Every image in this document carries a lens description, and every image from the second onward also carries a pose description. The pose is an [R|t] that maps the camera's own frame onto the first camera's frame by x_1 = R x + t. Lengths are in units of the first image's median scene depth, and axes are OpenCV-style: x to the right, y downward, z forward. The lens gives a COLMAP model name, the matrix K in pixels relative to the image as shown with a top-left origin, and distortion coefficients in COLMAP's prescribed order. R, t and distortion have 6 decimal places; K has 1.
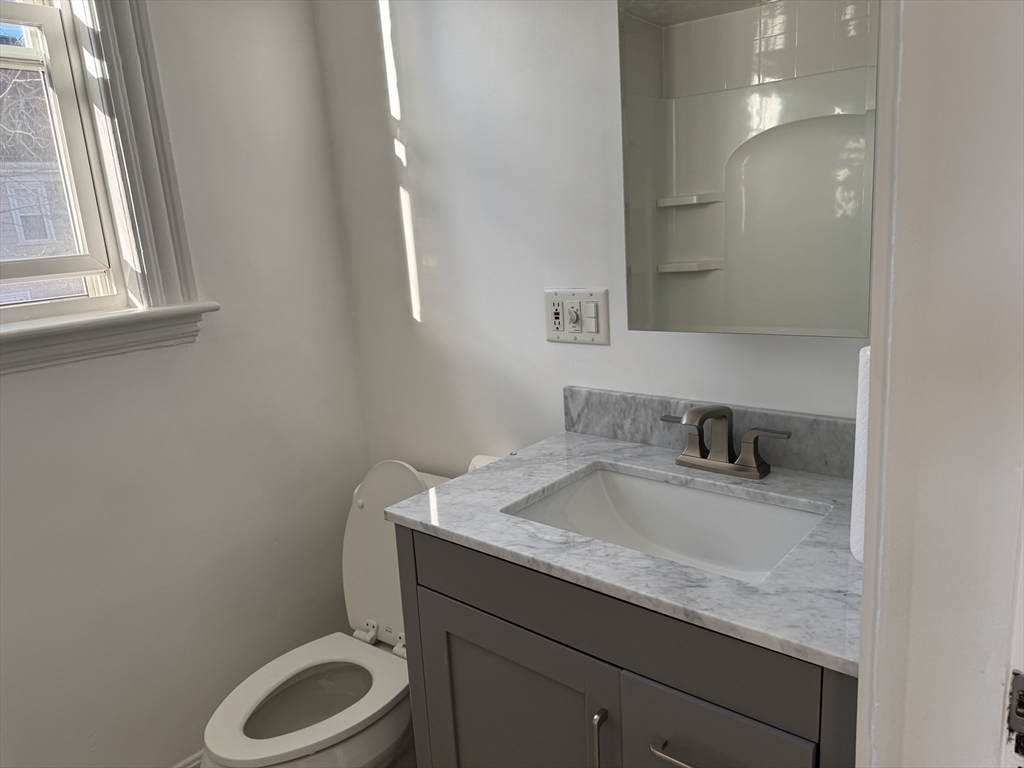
lens RADIAL K [[725.6, 0, 506.7], [0, 725.6, 378.4], [0, 0, 1]] dist [0.106844, -0.170814]
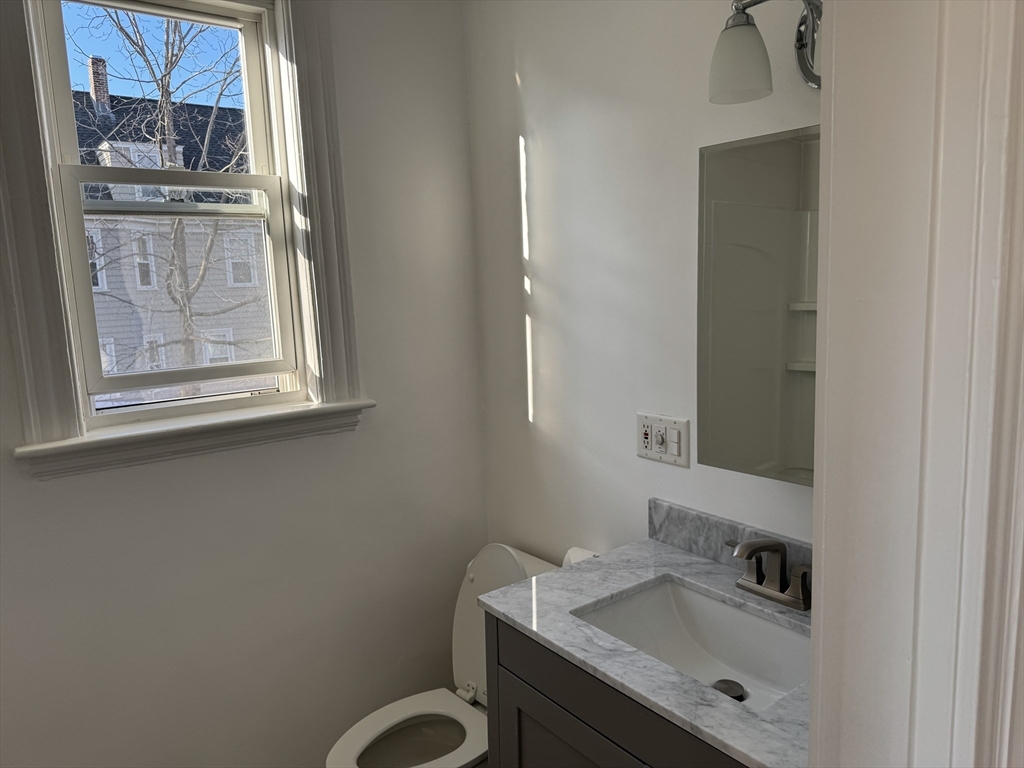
lens RADIAL K [[717.1, 0, 508.9], [0, 717.1, 367.7], [0, 0, 1]] dist [0.081553, -0.158482]
pose [[0.978000, 0.065696, -0.197990, 0.080769], [-0.083216, 0.993193, -0.081500, -0.088997], [0.191288, 0.096183, 0.976810, -0.176316]]
